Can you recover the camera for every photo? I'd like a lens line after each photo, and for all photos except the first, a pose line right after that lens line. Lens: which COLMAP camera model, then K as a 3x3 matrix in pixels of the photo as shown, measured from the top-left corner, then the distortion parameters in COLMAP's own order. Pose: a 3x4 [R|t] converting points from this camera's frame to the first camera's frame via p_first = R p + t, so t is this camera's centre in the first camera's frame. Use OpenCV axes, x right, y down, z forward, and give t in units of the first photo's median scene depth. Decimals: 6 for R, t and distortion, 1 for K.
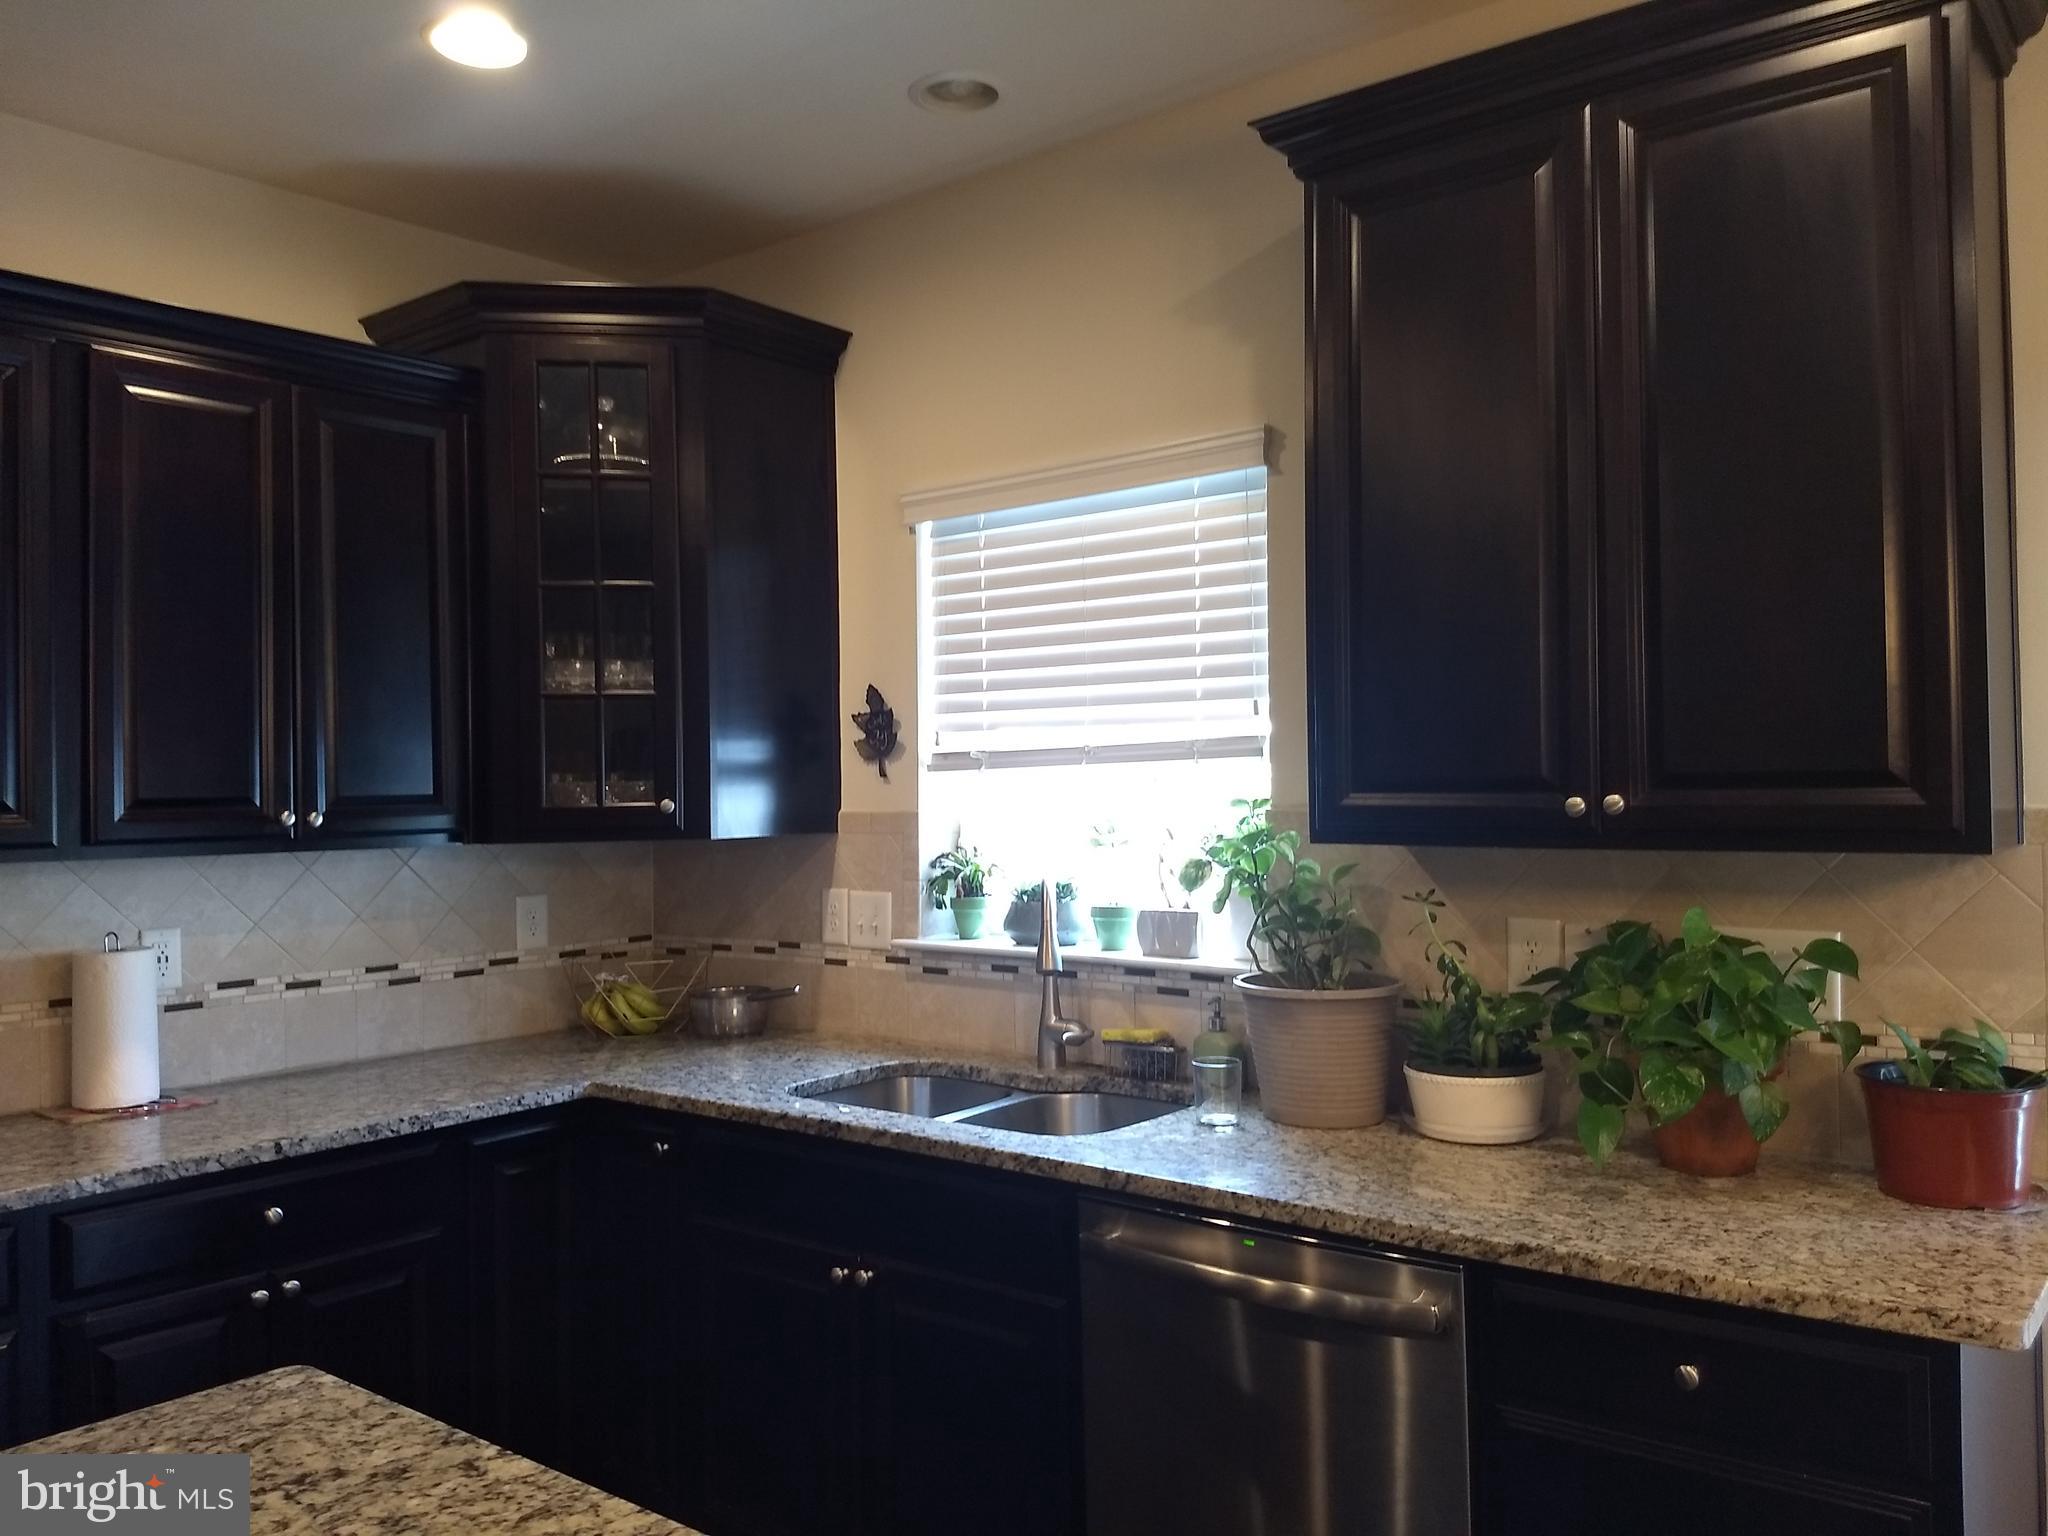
lens RADIAL K [[1532.1, 0, 1031.5], [0, 1532.1, 756.0], [0, 0, 1]] dist [0.221122, -0.395637]
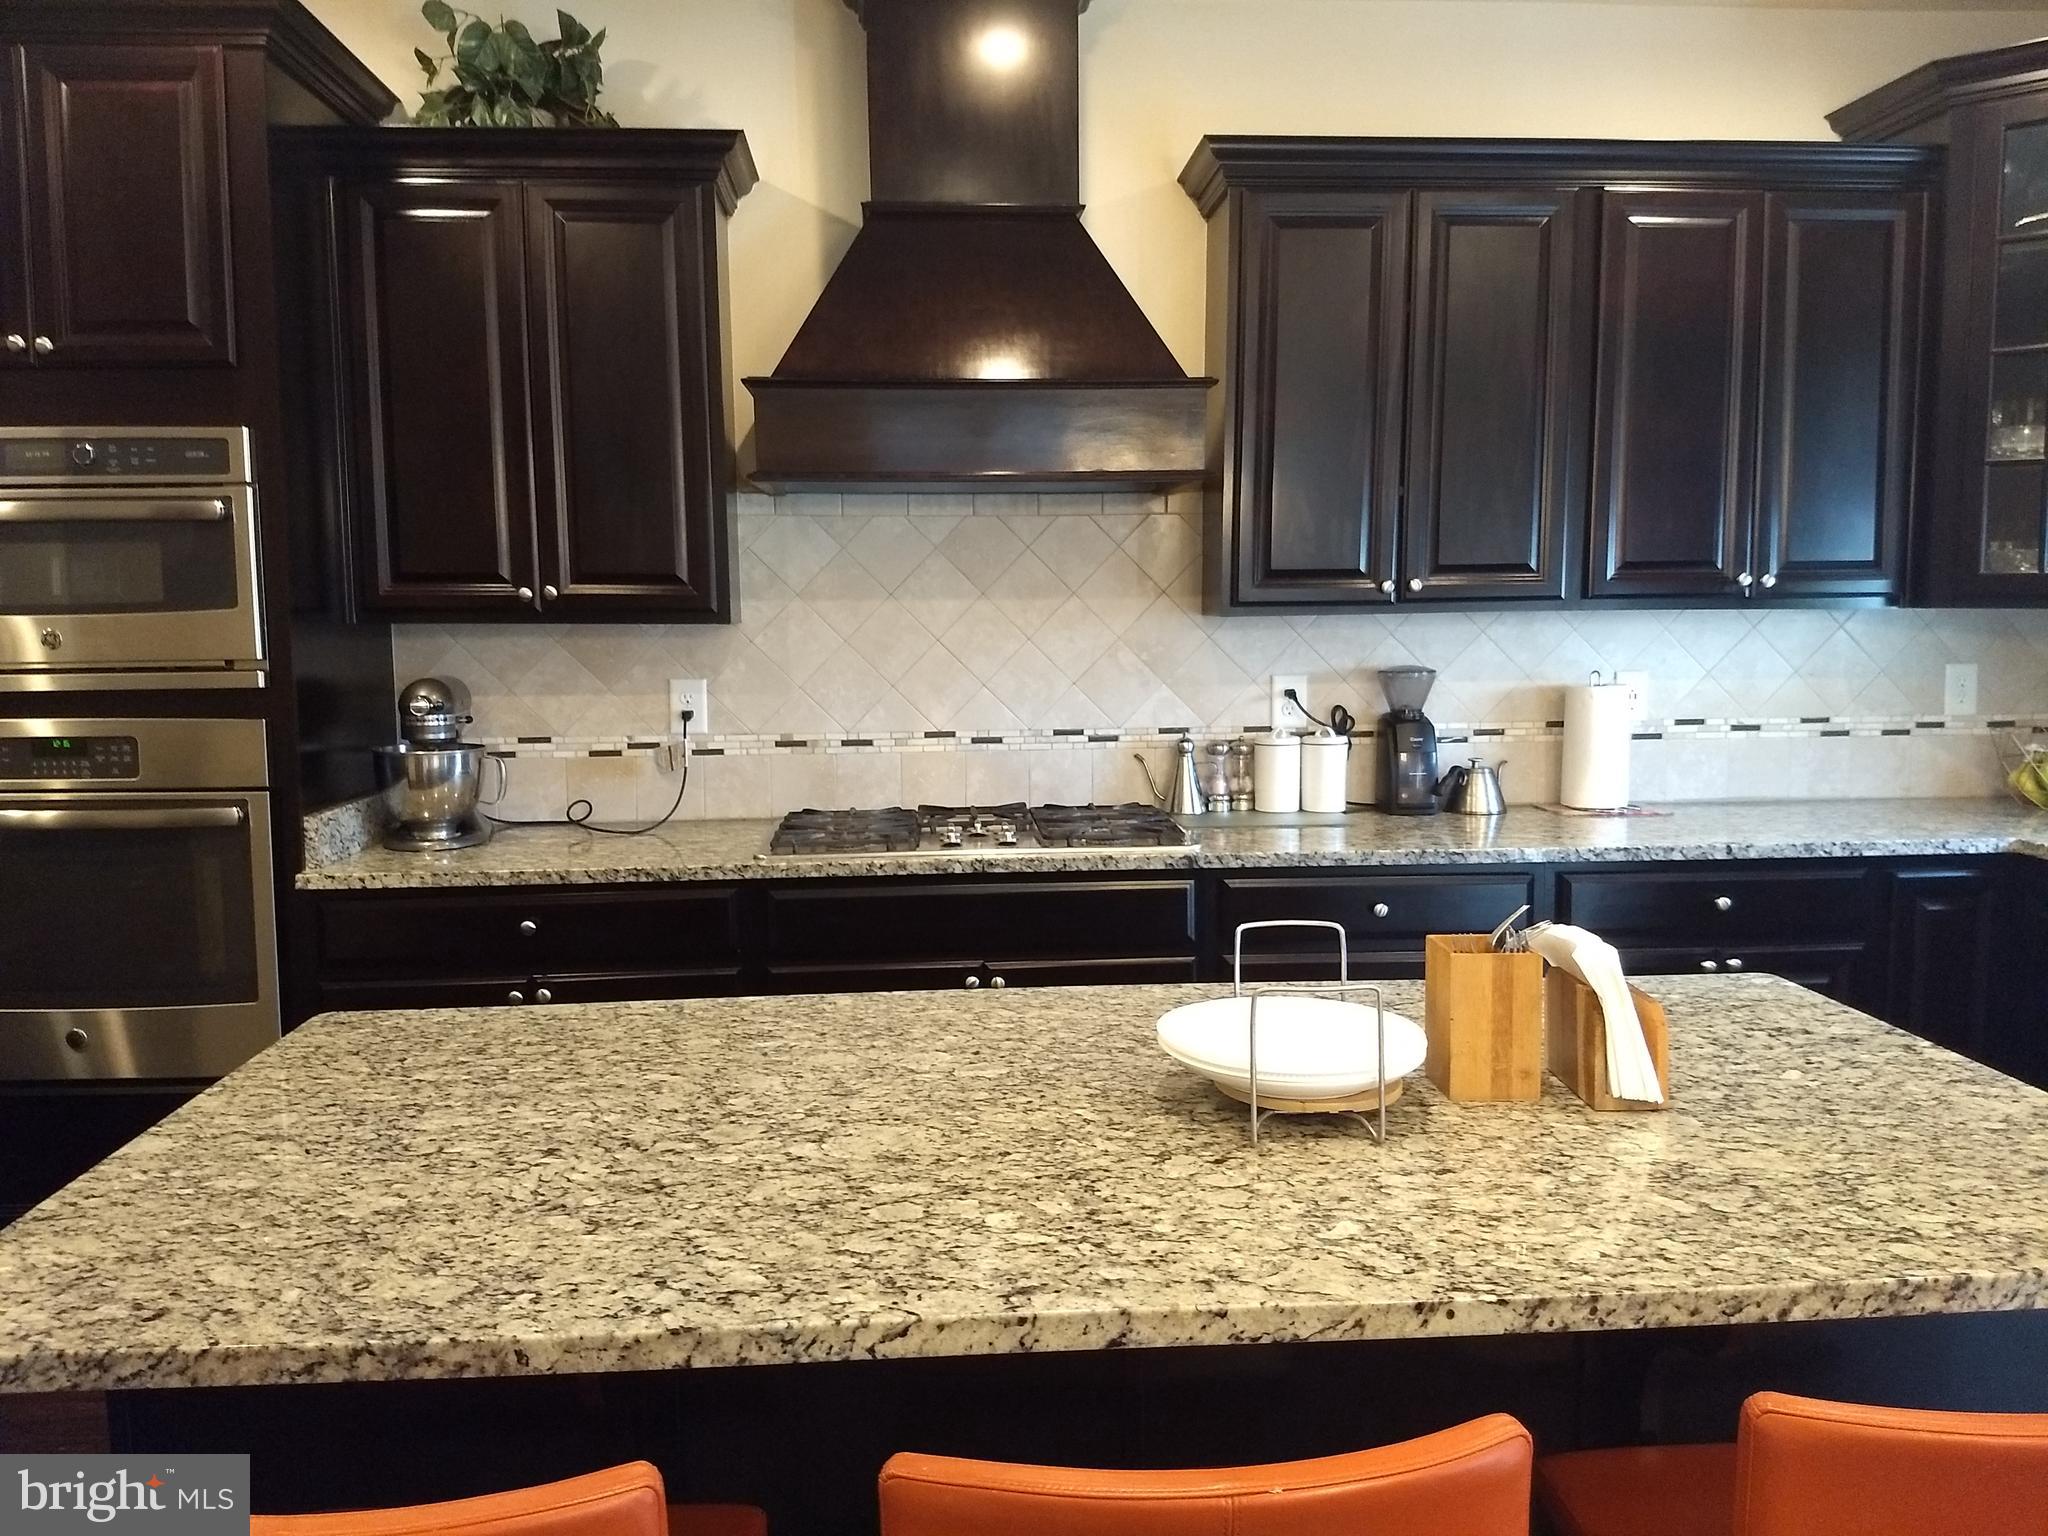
lens RADIAL K [[1611.3, 0, 1091.0], [0, 1611.3, 744.1], [0, 0, 1]] dist [0.159015, -0.243663]
pose [[0.705275, 0.082885, -0.704072, 0.051850], [0.002309, 0.992868, 0.119195, 0.013180], [0.708930, -0.085691, 0.700053, -0.195988]]
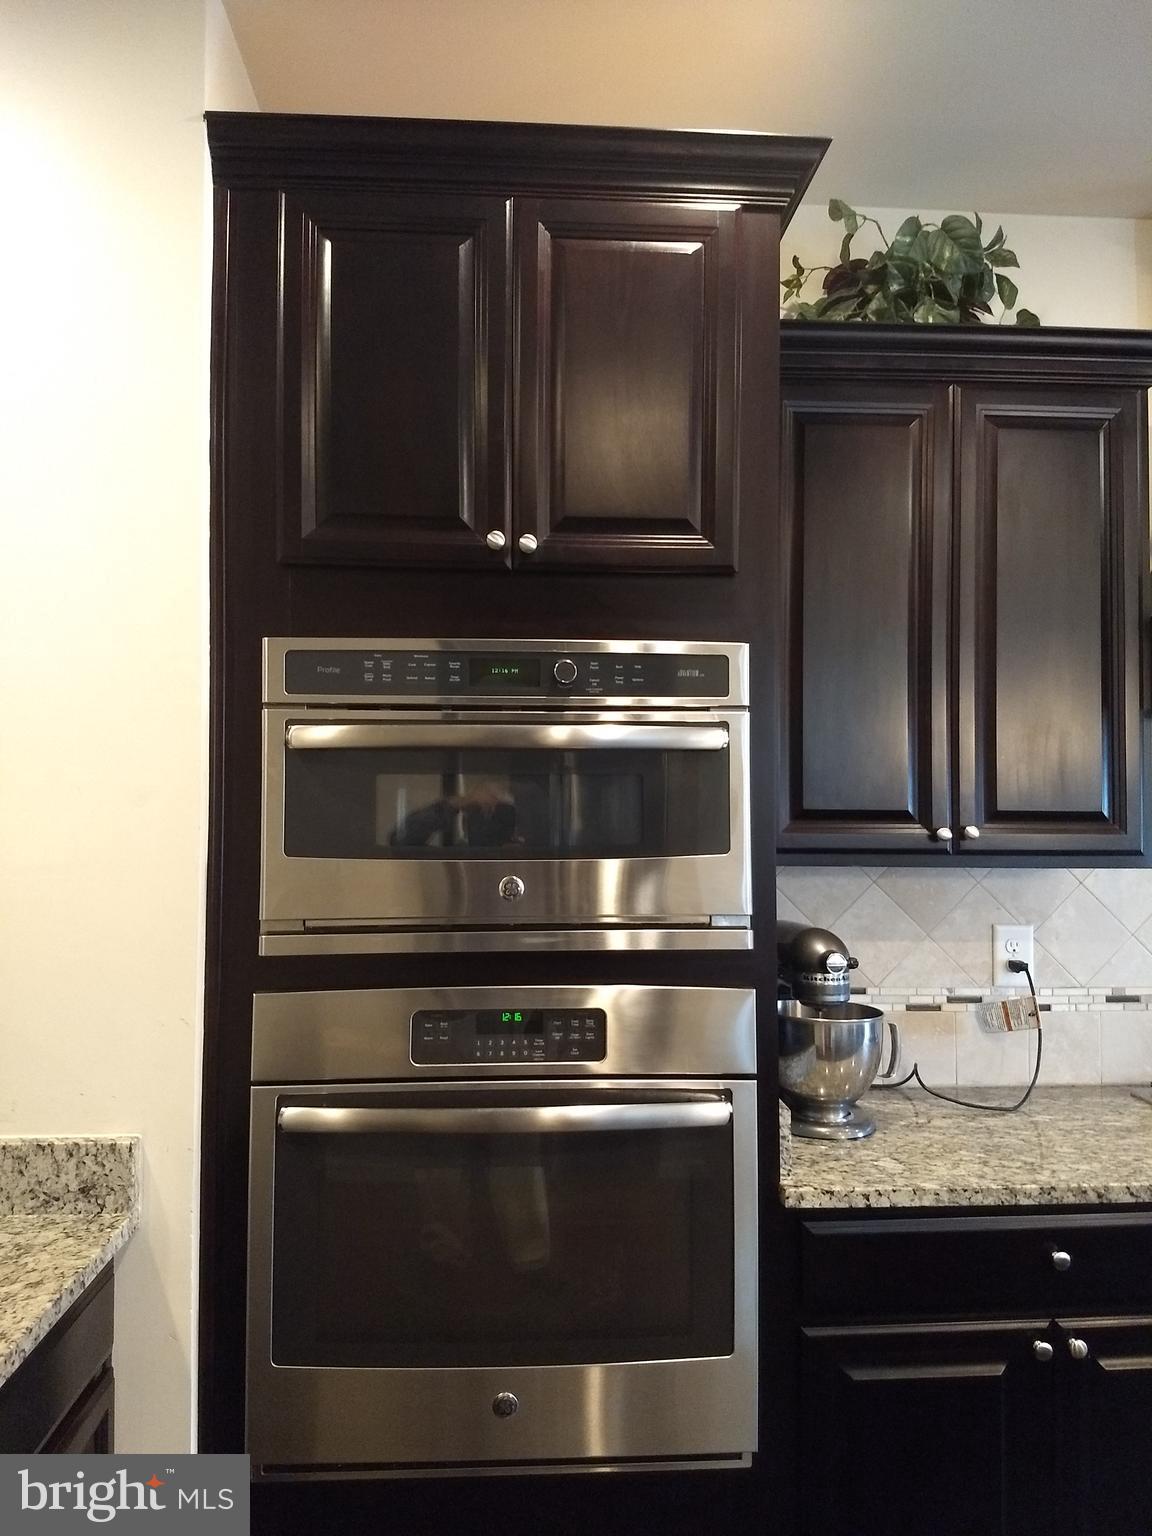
lens RADIAL K [[1180.4, 0, 606.7], [0, 1180.4, 766.6], [0, 0, 1]] dist [0.223172, -0.442569]
pose [[0.700263, -0.006126, -0.713859, -0.628123], [-0.003765, 0.999918, -0.012274, 0.013953], [0.713875, 0.011283, 0.700182, -0.316199]]
